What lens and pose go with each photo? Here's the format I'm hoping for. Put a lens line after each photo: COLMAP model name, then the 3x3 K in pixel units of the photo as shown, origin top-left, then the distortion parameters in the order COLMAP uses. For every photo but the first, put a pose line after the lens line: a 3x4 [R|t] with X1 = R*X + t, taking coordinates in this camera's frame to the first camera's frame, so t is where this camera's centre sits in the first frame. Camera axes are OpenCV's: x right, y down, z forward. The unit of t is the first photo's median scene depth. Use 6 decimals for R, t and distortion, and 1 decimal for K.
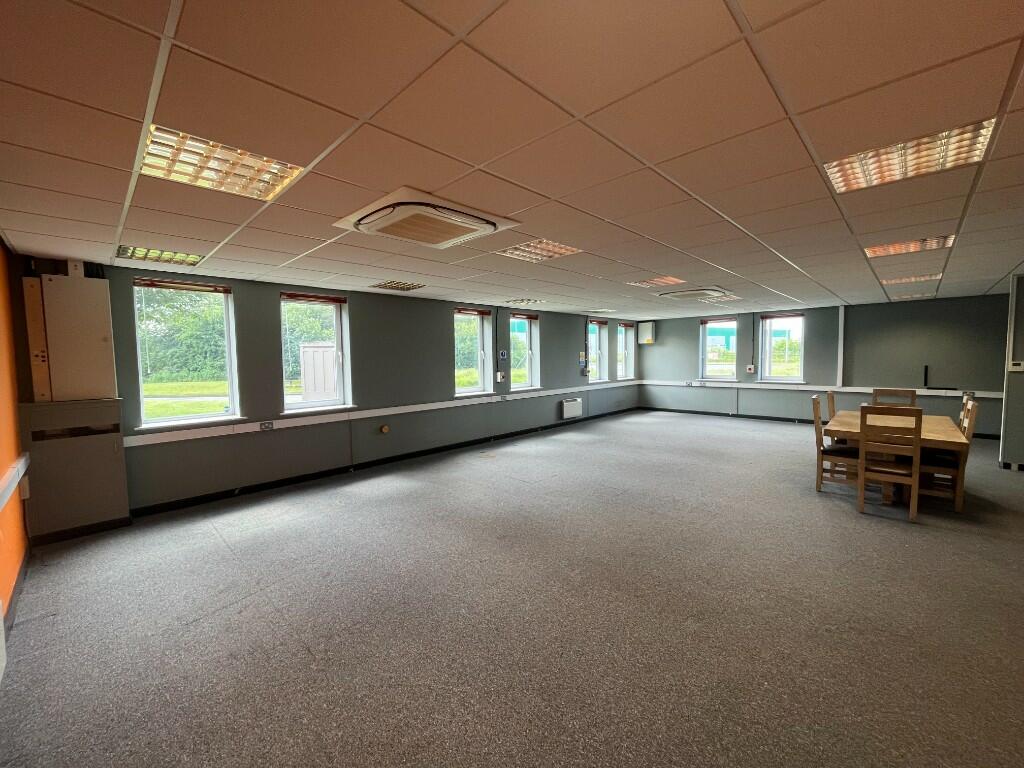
lens RADIAL K [[415.7, 0, 509.7], [0, 415.7, 383.5], [0, 0, 1]] dist [0.008343, -0.000221]
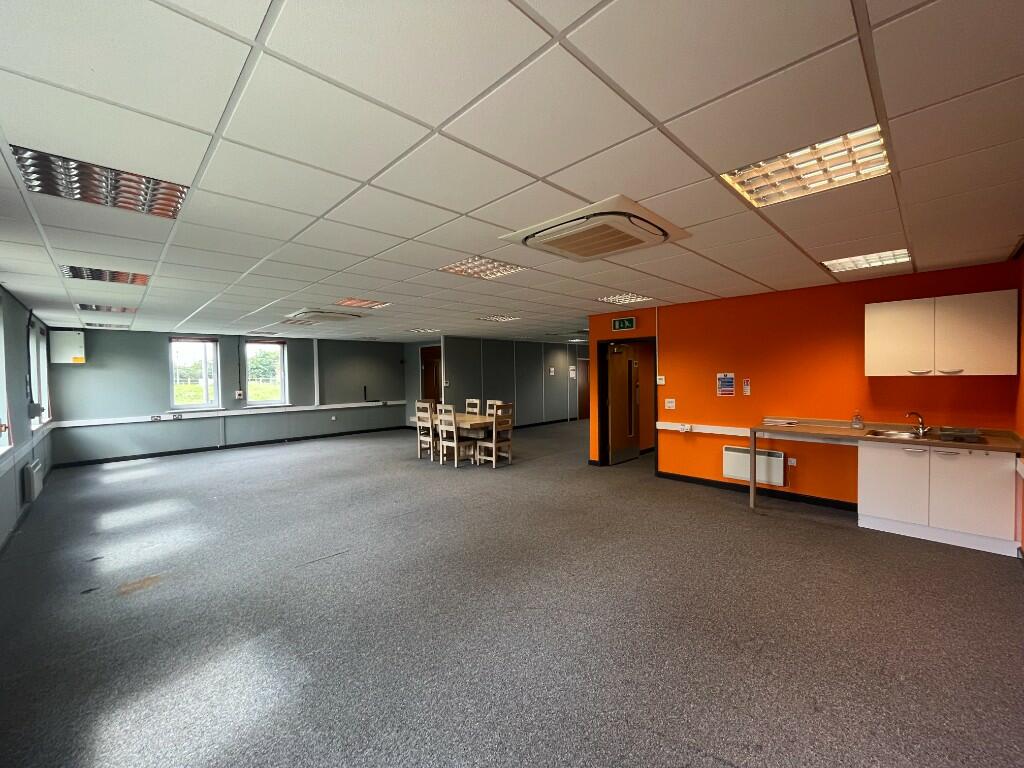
lens RADIAL K [[415.7, 0, 509.7], [0, 415.7, 384.9], [0, 0, 1]] dist [0.008343, -0.000221]
pose [[0.028919, -0.013807, 0.999486, -0.389441], [0.080425, 0.996695, 0.011441, -0.020492], [-0.996341, 0.080053, 0.029933, 0.392679]]
